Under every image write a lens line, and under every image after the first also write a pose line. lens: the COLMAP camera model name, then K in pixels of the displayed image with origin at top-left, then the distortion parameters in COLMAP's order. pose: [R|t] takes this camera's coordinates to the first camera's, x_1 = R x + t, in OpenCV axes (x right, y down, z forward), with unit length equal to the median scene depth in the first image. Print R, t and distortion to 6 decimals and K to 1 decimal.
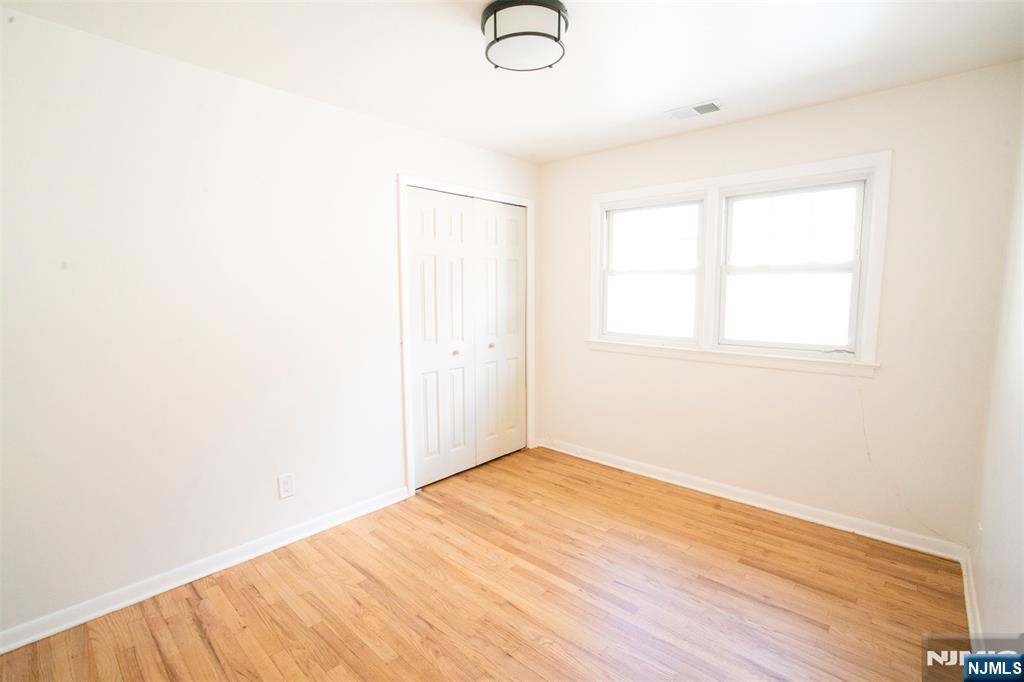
lens RADIAL K [[461.3, 0, 508.5], [0, 461.3, 344.8], [0, 0, 1]] dist [-0.010518, 0.001701]
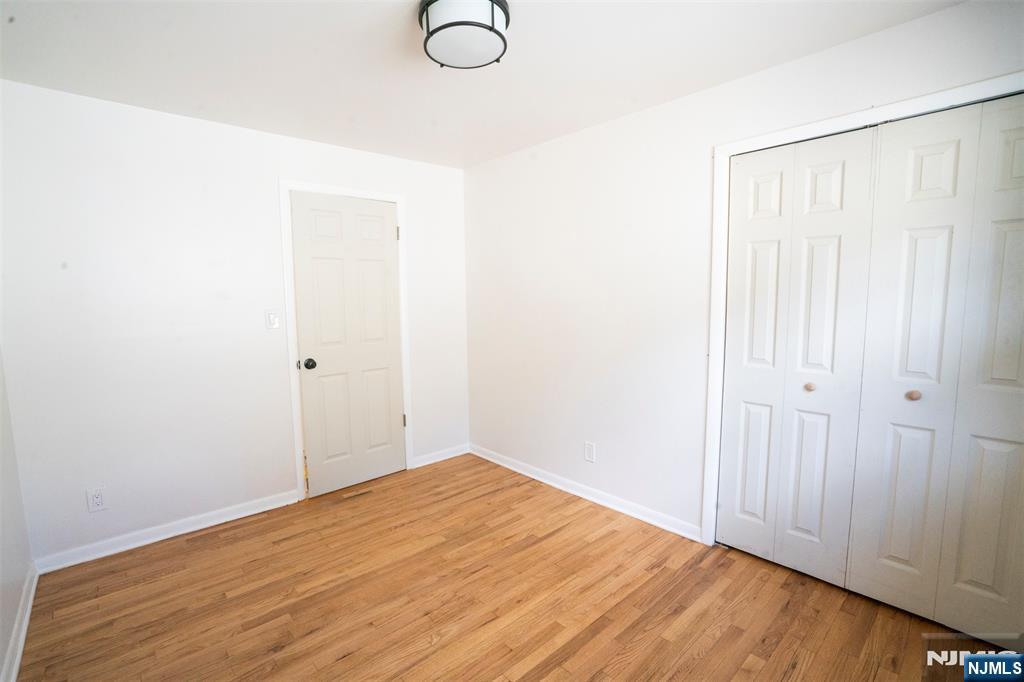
lens RADIAL K [[461.3, 0, 508.6], [0, 461.3, 338.4], [0, 0, 1]] dist [-0.010518, 0.001701]
pose [[-0.071731, 0.095218, -0.992869, 0.721644], [-0.098392, 0.989902, 0.102042, -0.099973], [0.992559, 0.105010, -0.061638, 0.814466]]
